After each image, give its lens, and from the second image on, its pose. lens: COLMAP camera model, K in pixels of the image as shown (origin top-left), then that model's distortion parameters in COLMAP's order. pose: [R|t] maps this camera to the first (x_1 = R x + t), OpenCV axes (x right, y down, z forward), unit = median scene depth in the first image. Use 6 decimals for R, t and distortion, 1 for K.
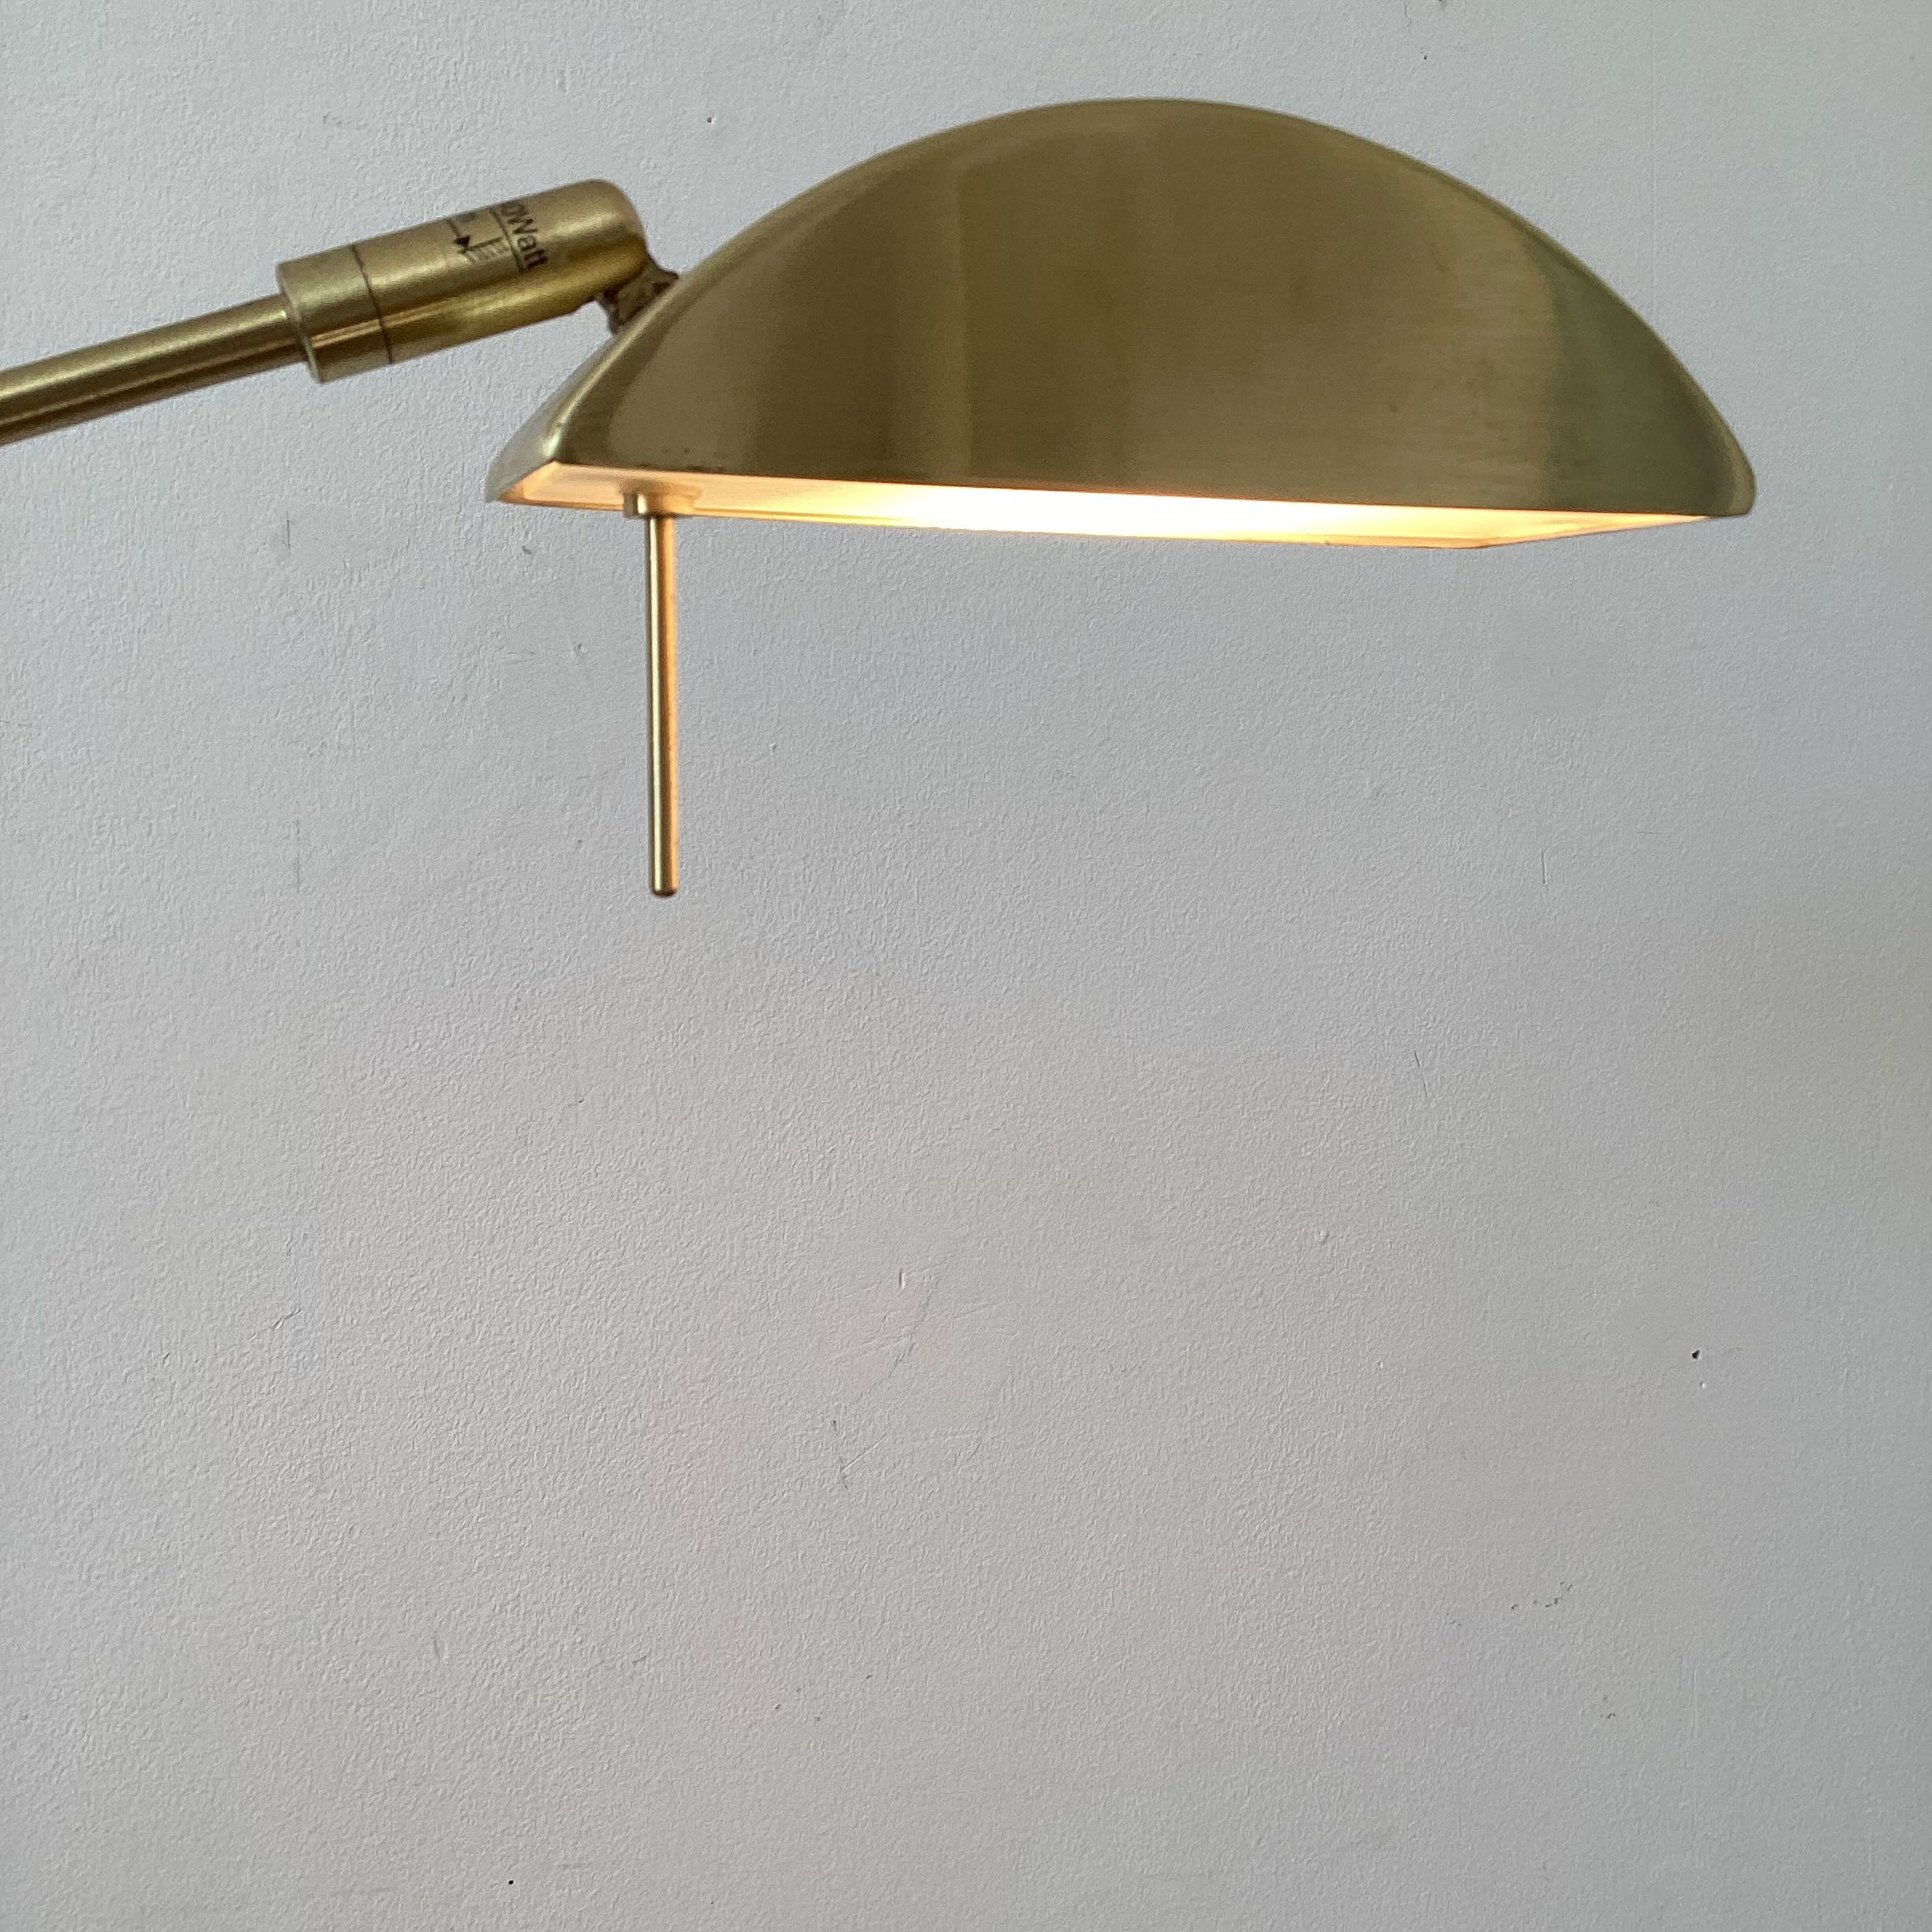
lens RADIAL K [[2355.5, 0, 926.4], [0, 2355.5, 965.7], [0, 0, 1]] dist [0.114434, -0.262033]
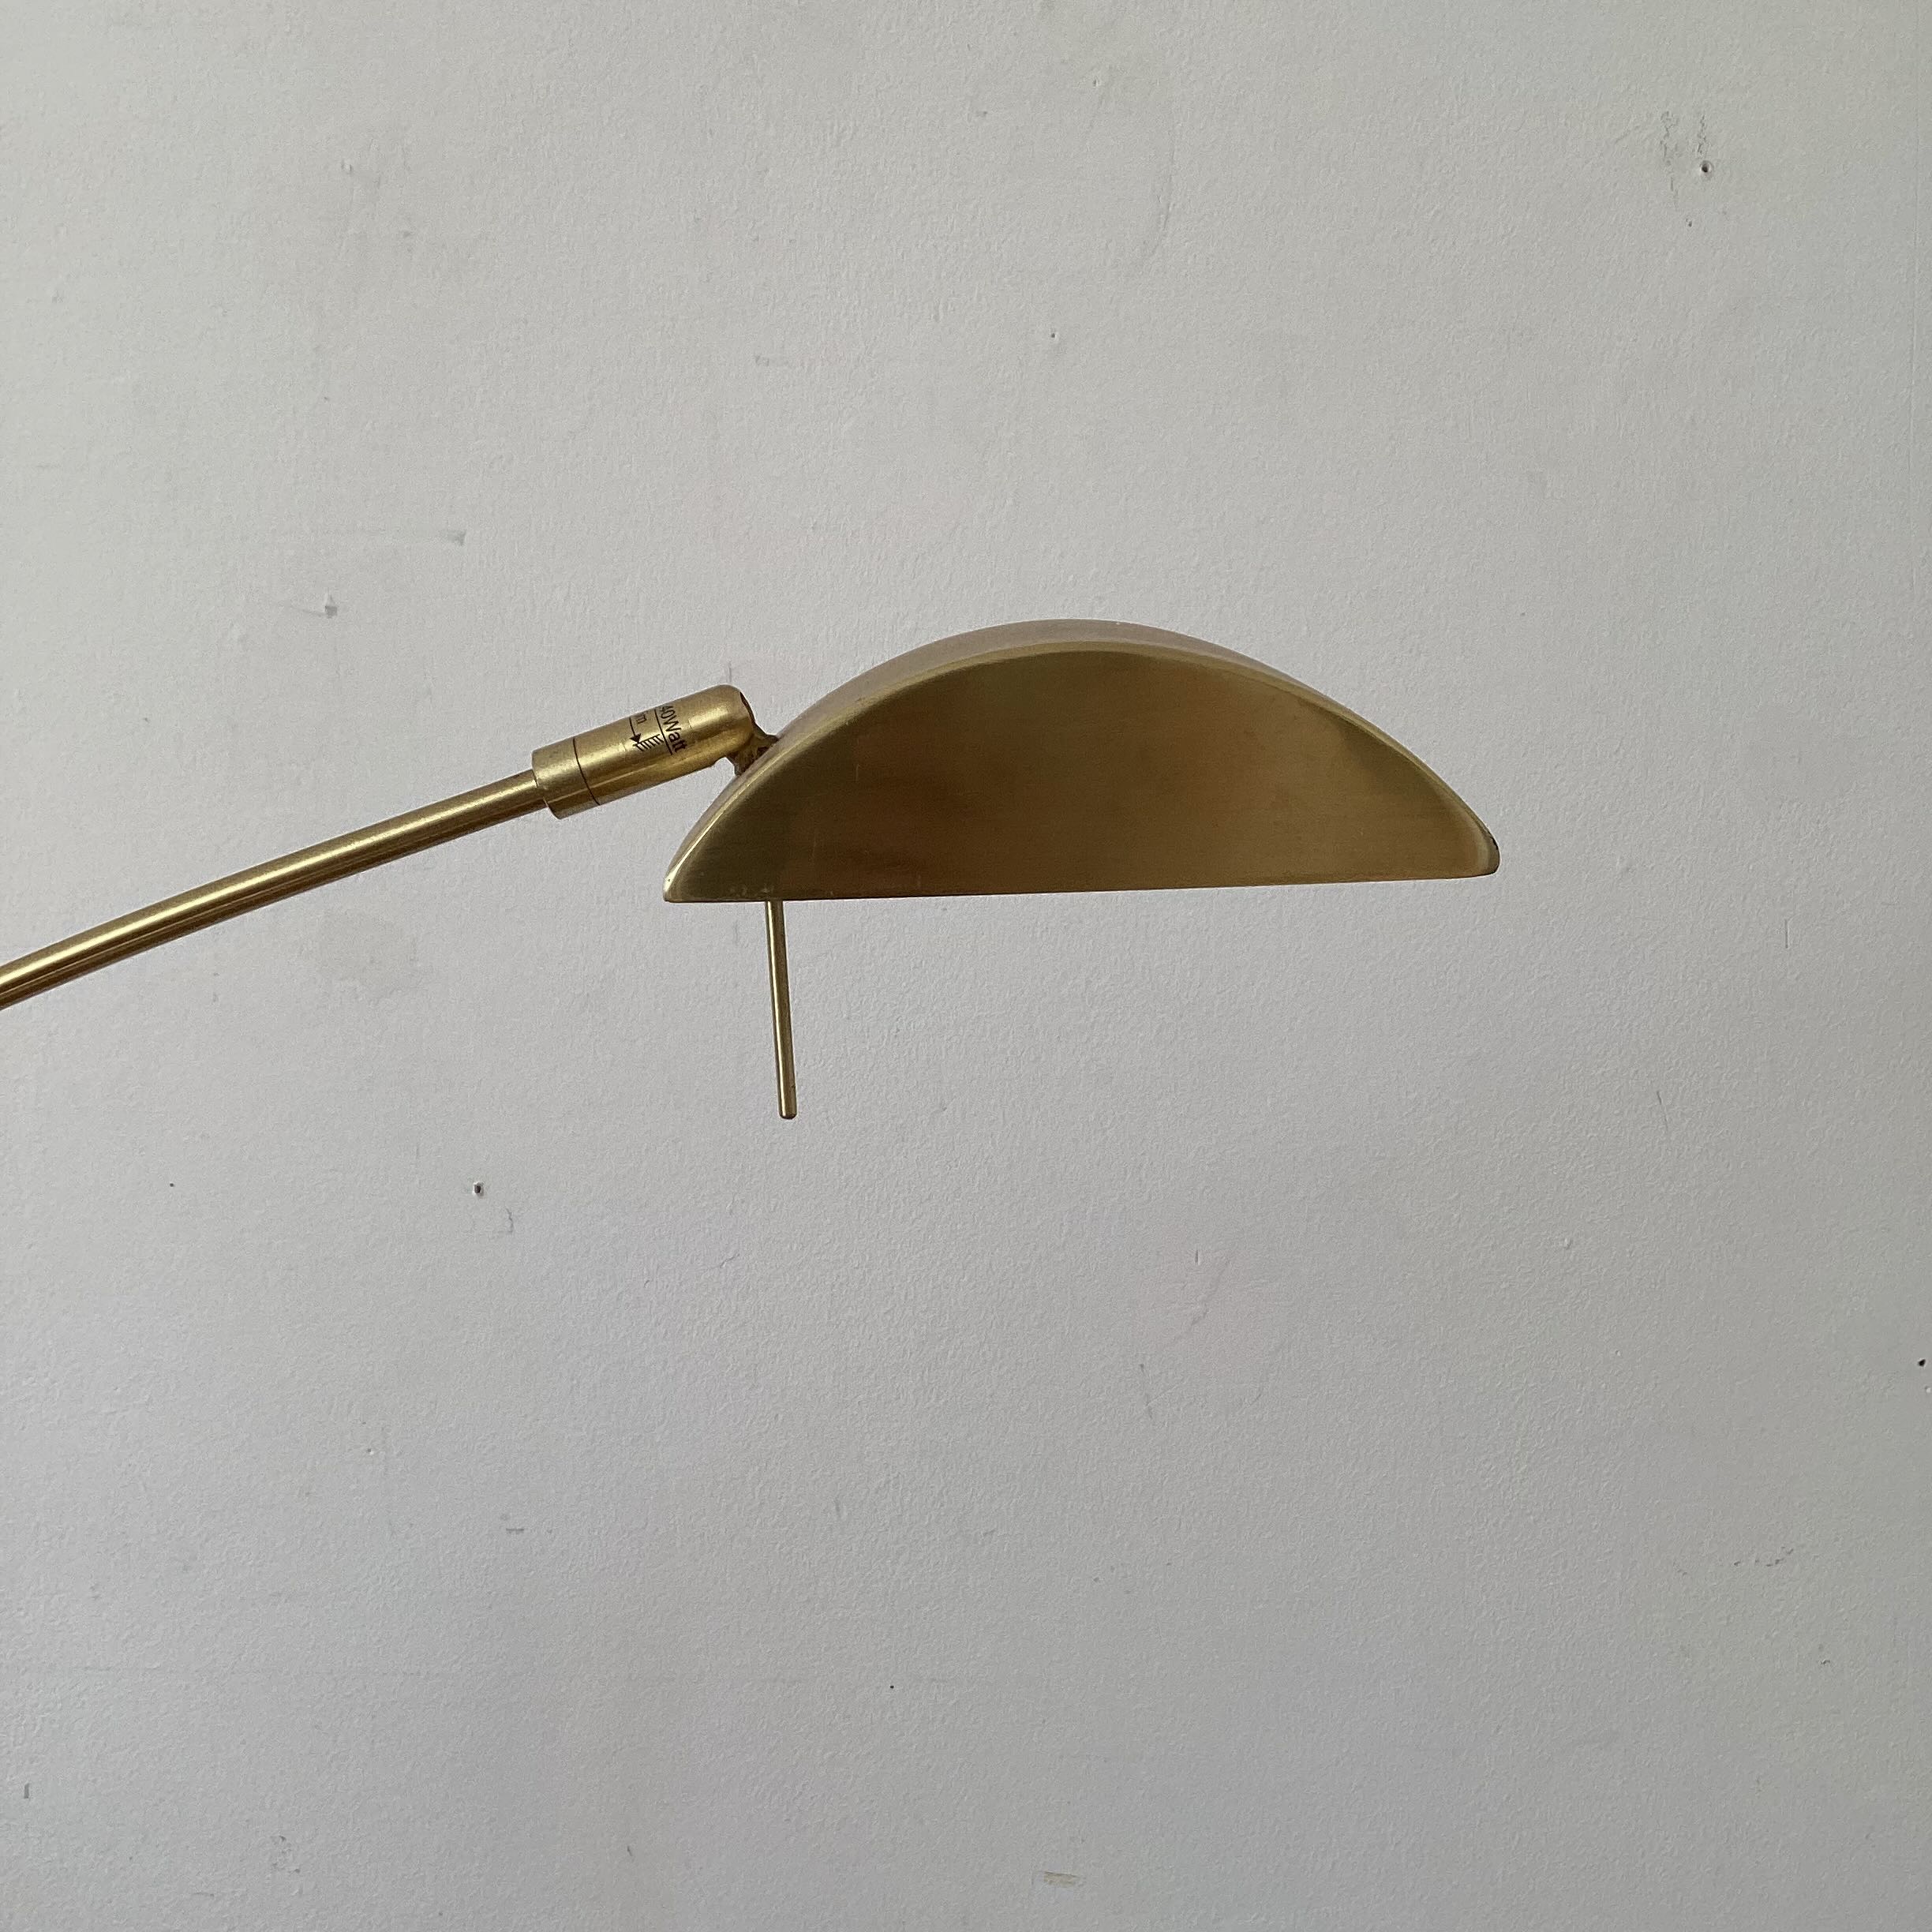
lens RADIAL K [[2355.5, 0, 926.4], [0, 2355.5, 965.7], [0, 0, 1]] dist [0.114434, -0.262033]
pose [[0.956460, 0.034939, -0.289766, 0.221559], [-0.010102, 0.996177, 0.086772, -0.136333], [0.291690, -0.080067, 0.953156, -0.234921]]
